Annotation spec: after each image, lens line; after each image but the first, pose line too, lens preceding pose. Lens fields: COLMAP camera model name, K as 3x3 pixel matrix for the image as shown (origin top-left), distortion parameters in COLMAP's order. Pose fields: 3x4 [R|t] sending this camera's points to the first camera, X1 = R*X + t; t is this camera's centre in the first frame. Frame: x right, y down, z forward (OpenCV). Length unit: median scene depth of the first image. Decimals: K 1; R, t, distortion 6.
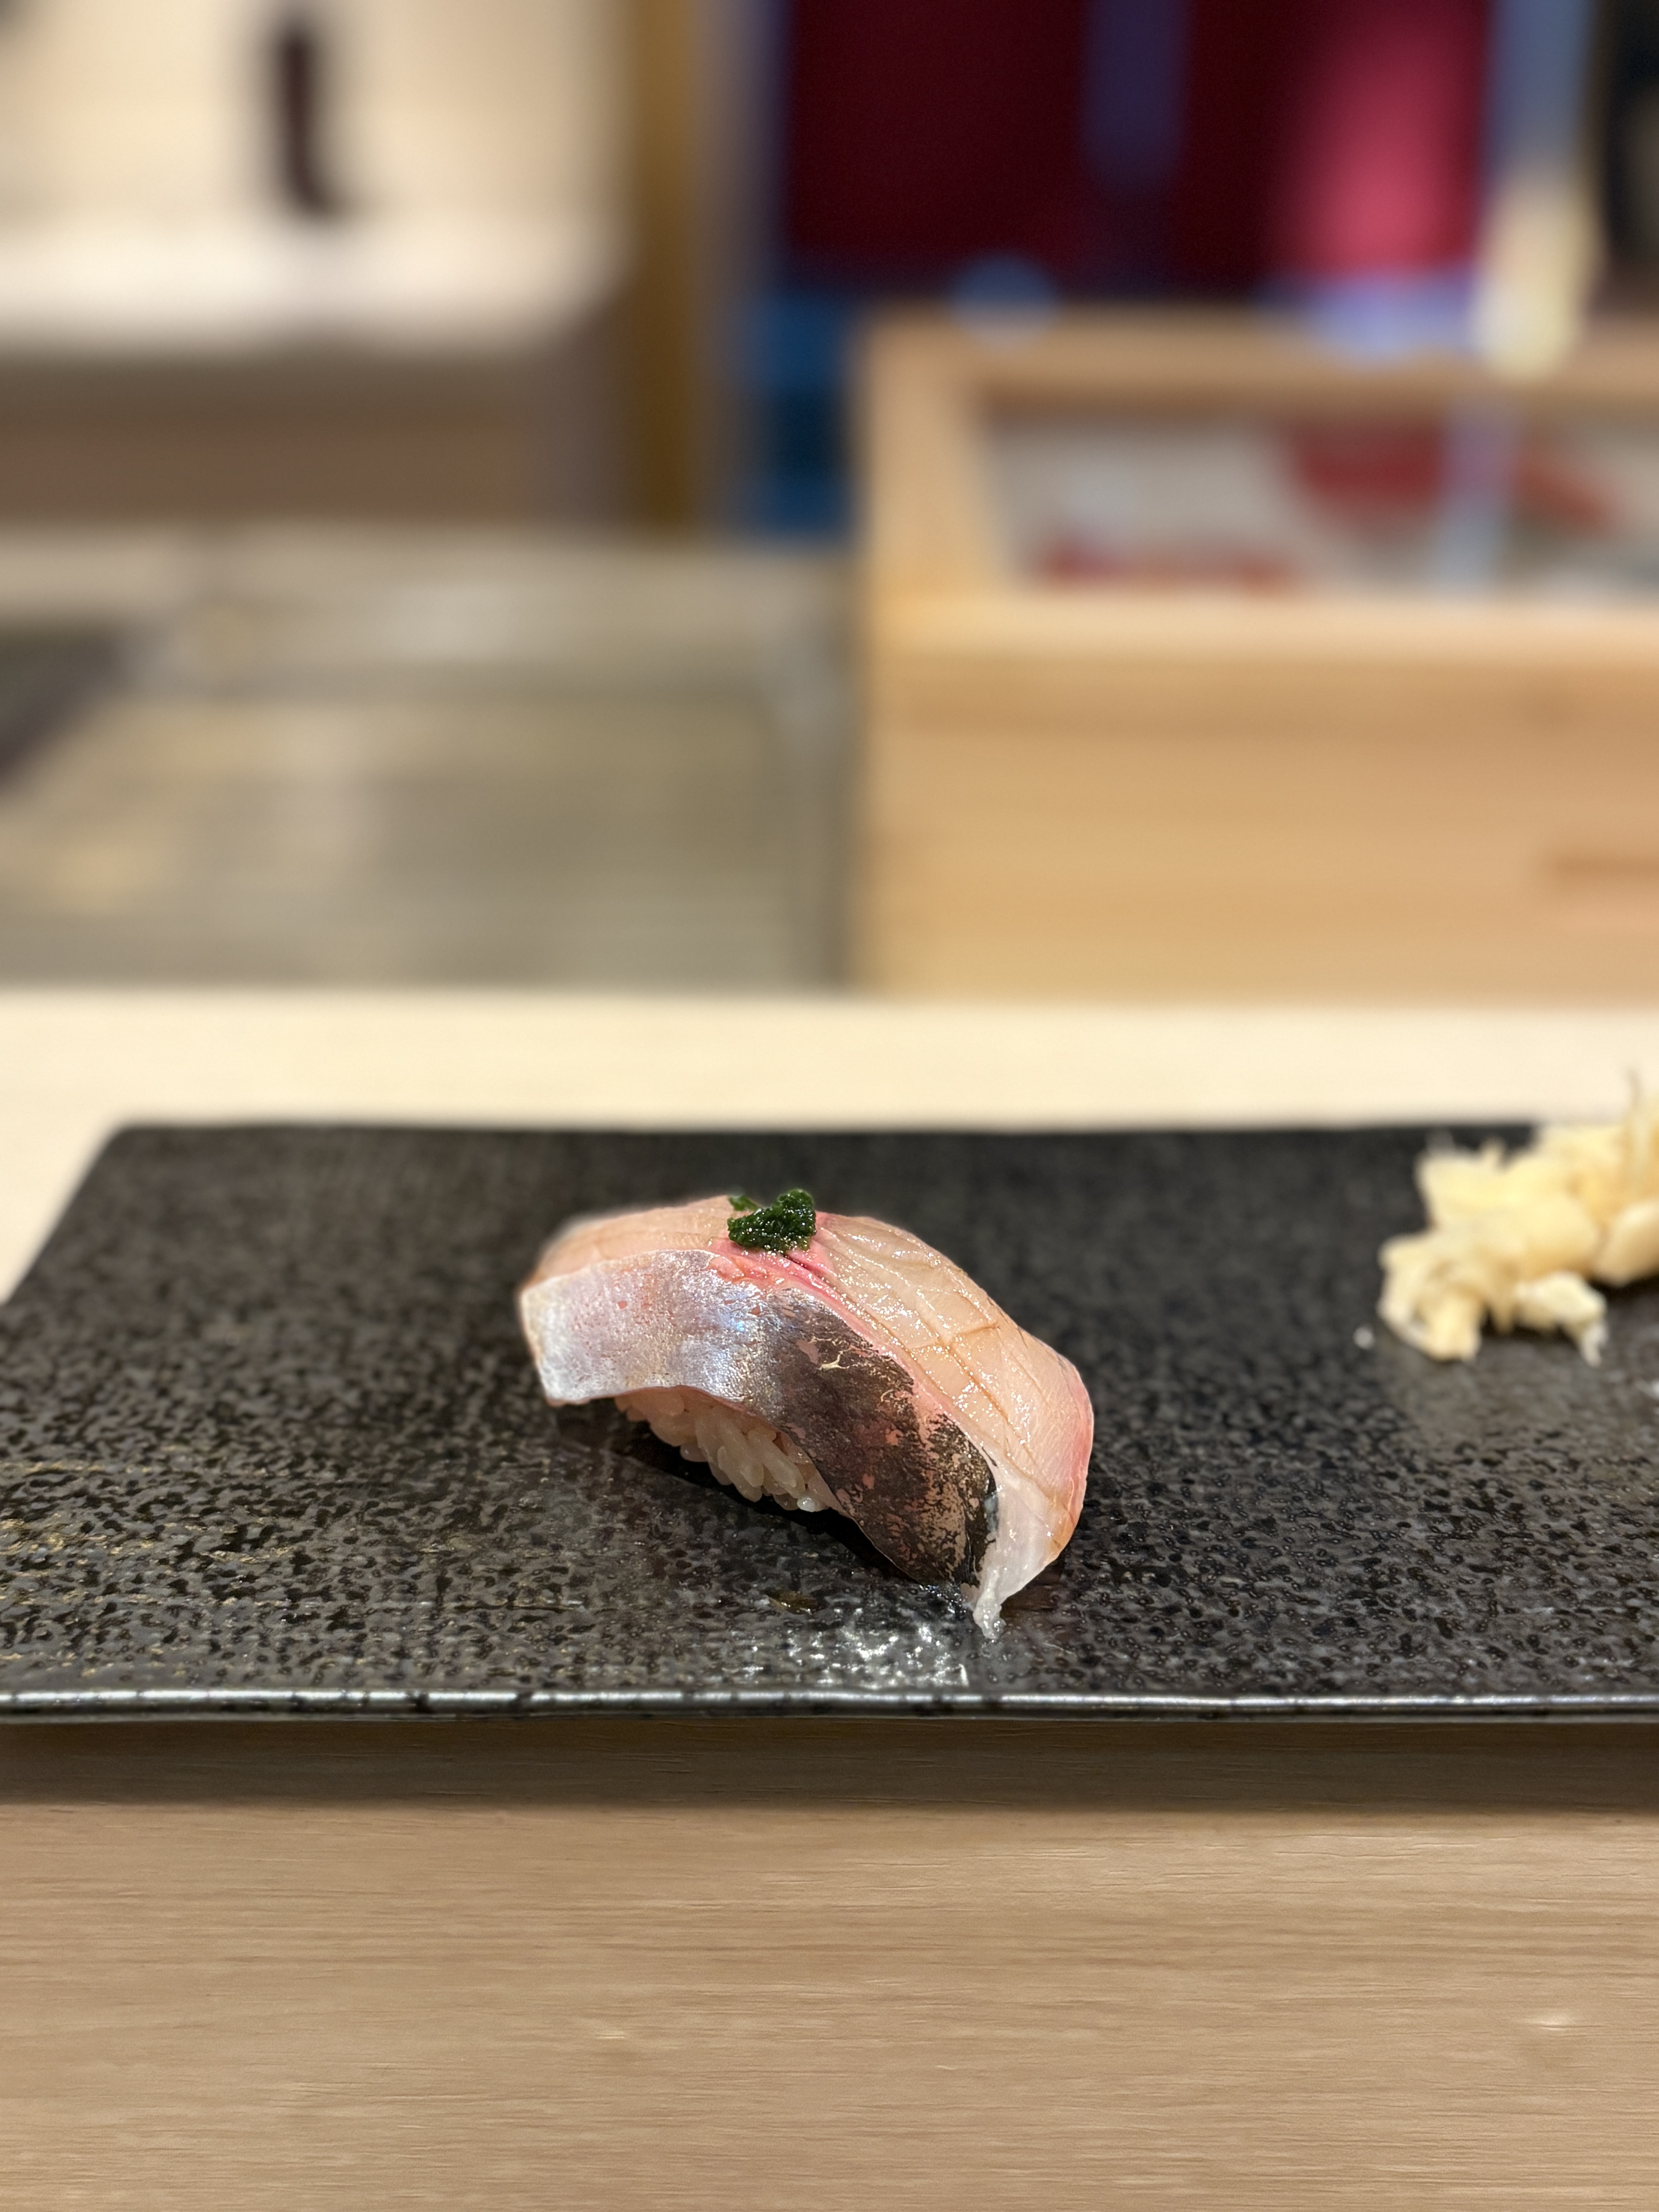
lens RADIAL K [[2330.5, 0, 826.3], [0, 2330.5, 1120.0], [0, 0, 1]] dist [-0.034366, 0.000000]
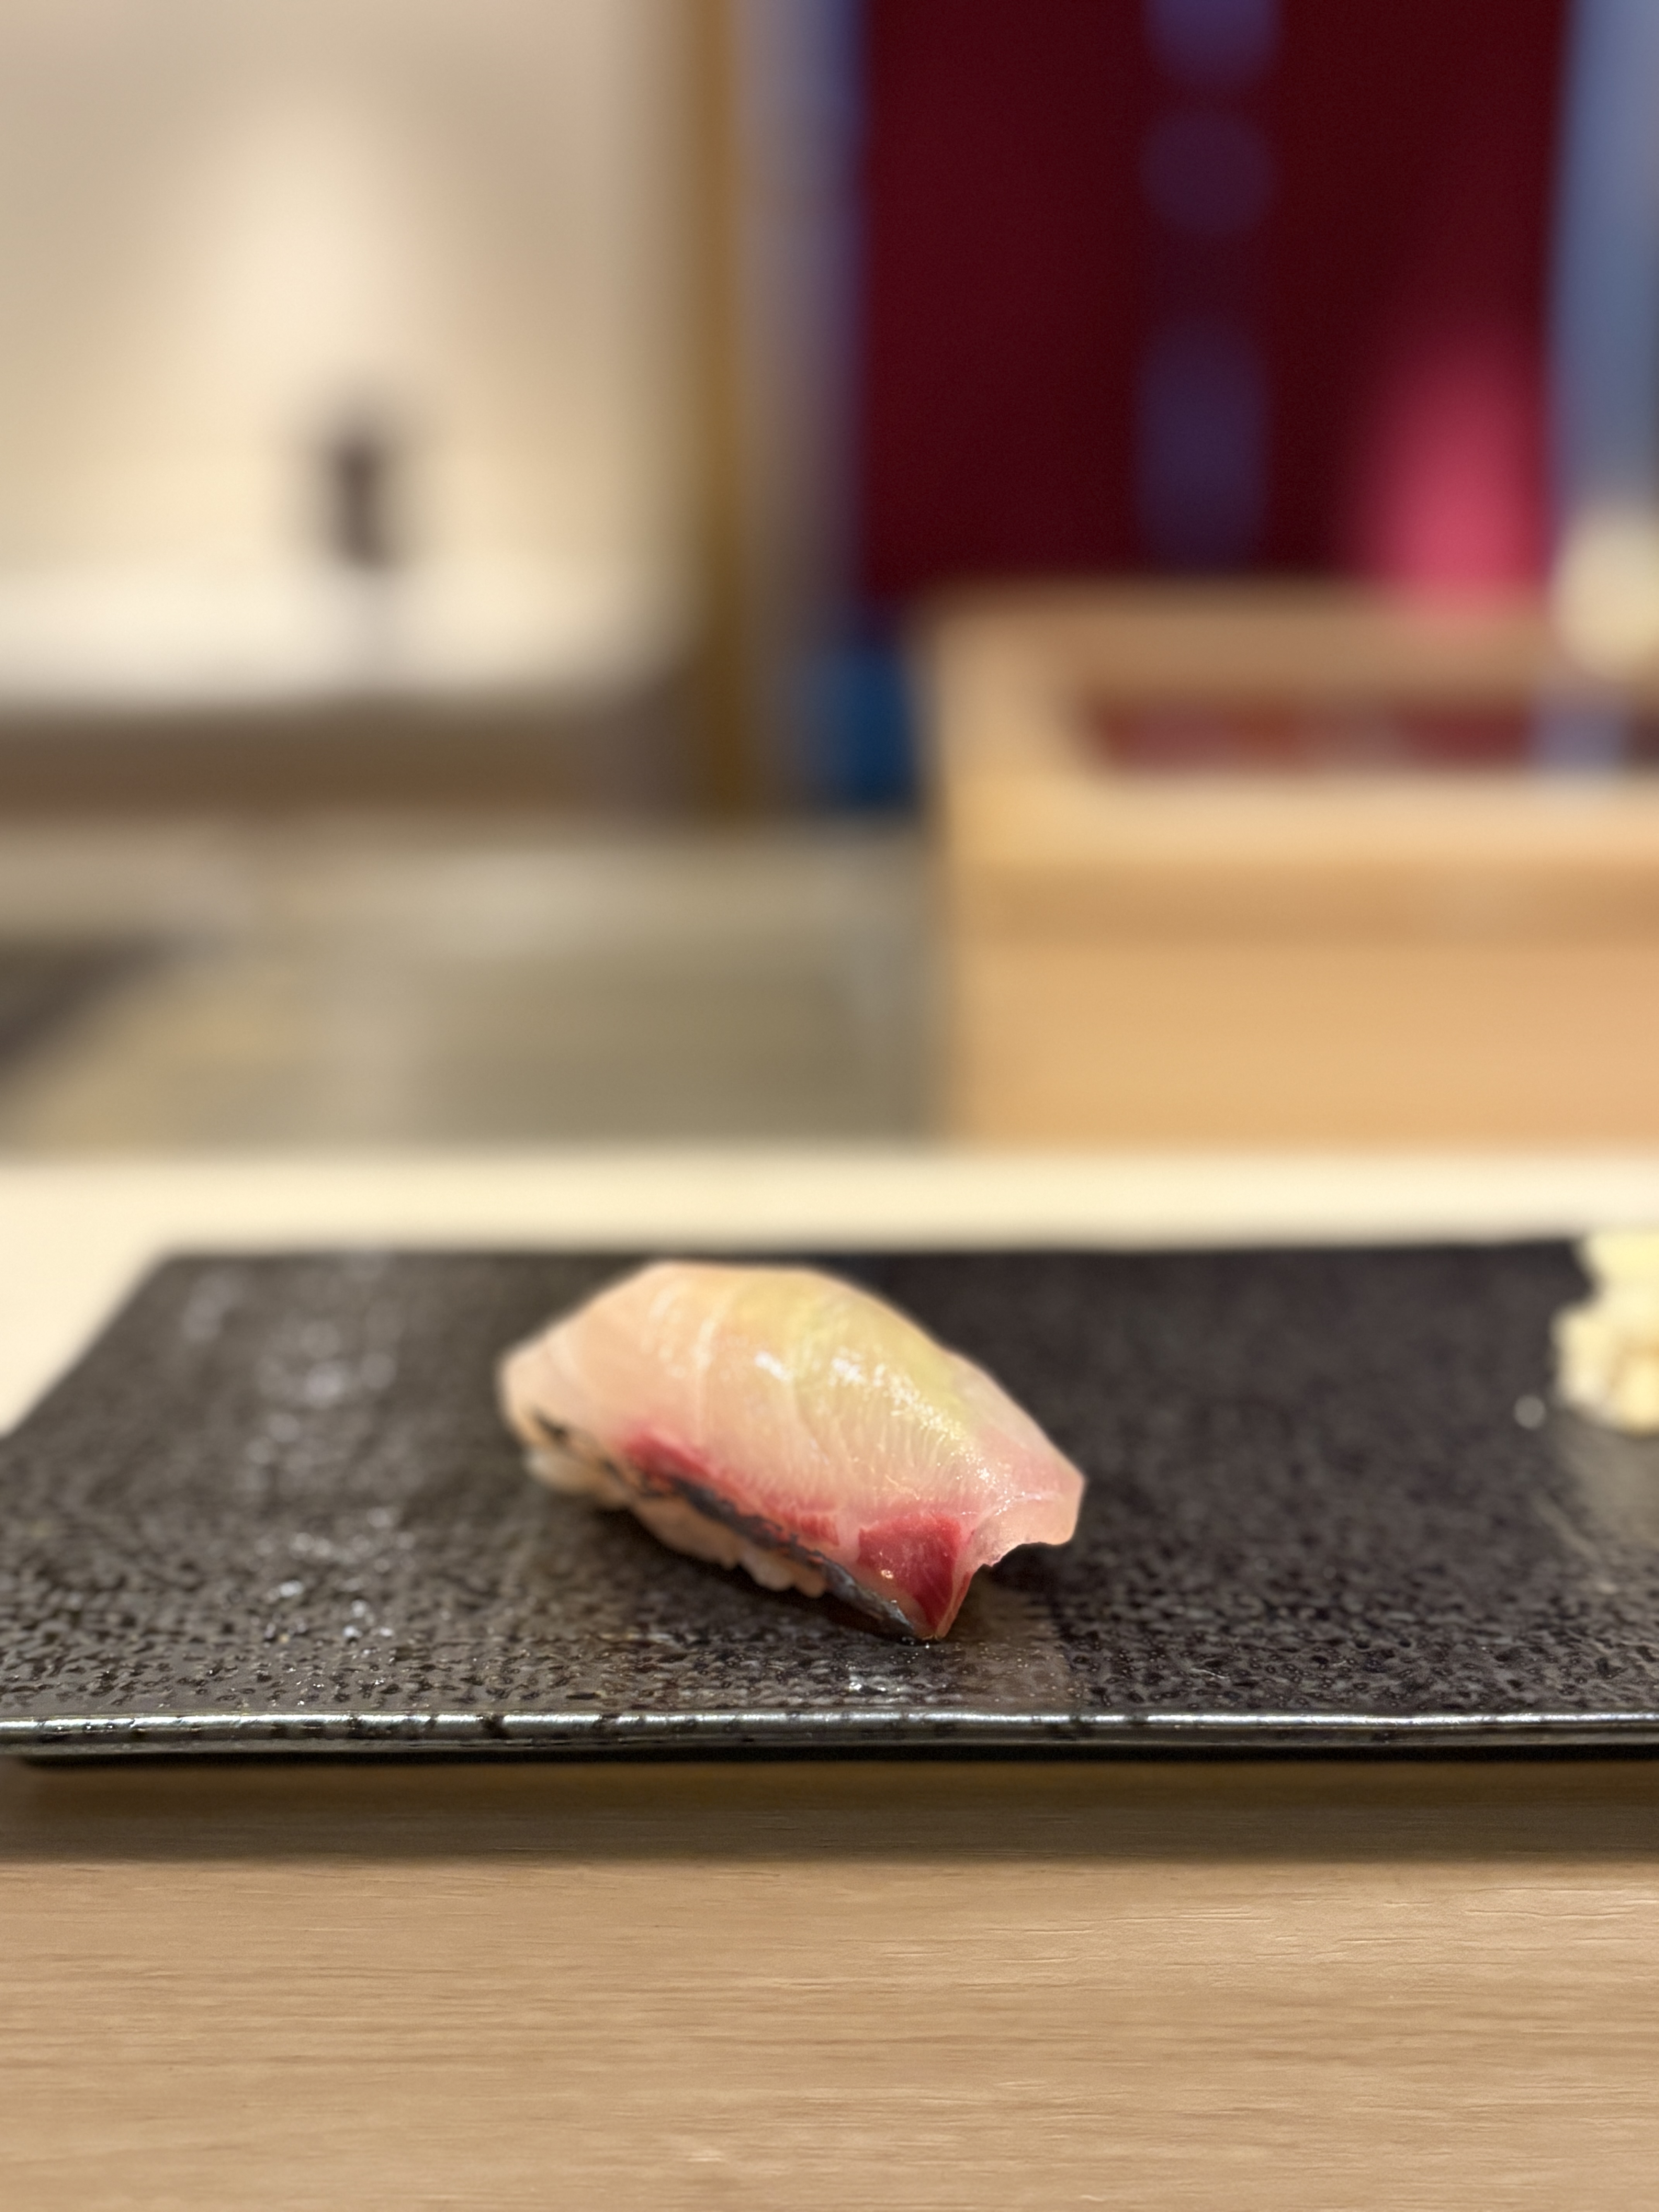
lens RADIAL K [[2501.3, 0, 828.6], [0, 2501.3, 1109.6], [0, 0, 1]] dist [-0.032852, 0.000000]
pose [[0.999527, -0.014523, -0.027103, -0.015670], [0.009873, 0.986343, -0.164406, 0.162522], [0.029120, 0.164061, 0.986020, 0.020657]]
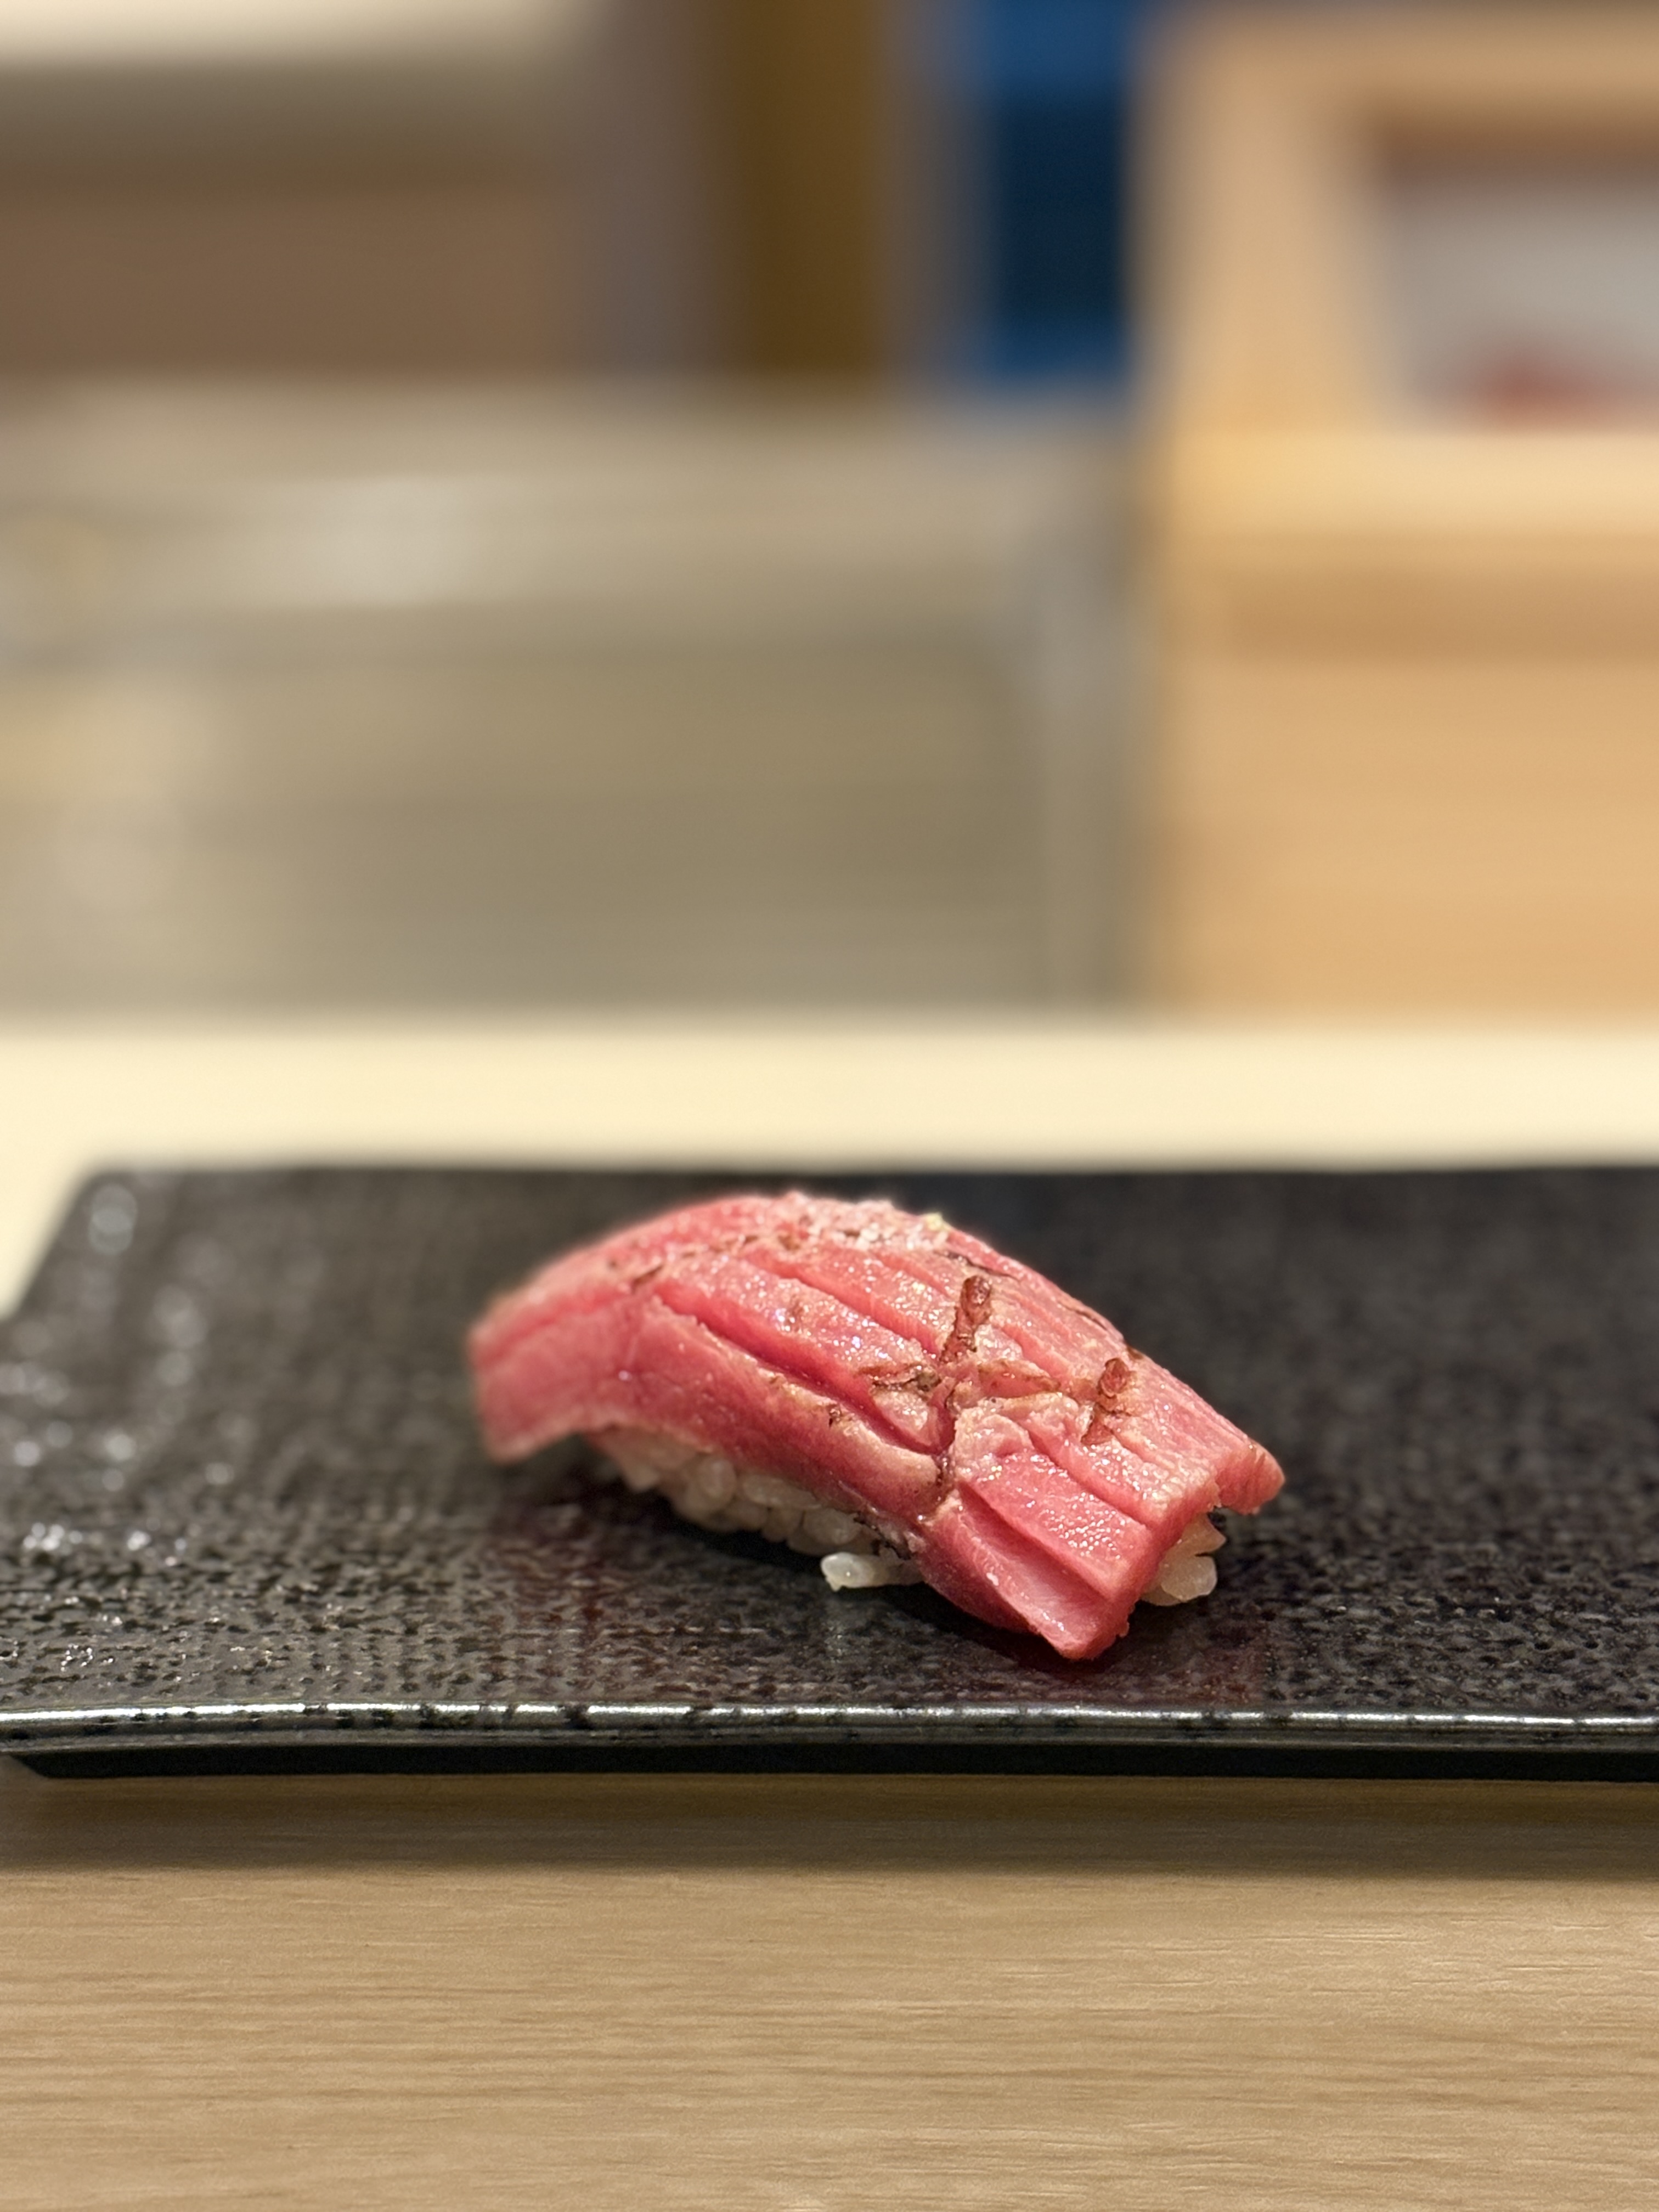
lens RADIAL K [[4886.5, 0, 829.8], [0, 4886.5, 1112.4], [0, 0, 1]] dist [0.064349, 0.000000]
pose [[0.998020, -0.008364, -0.062331, 0.022216], [0.001937, 0.994735, -0.102467, 0.198553], [0.062860, 0.102143, 0.992782, -0.672942]]
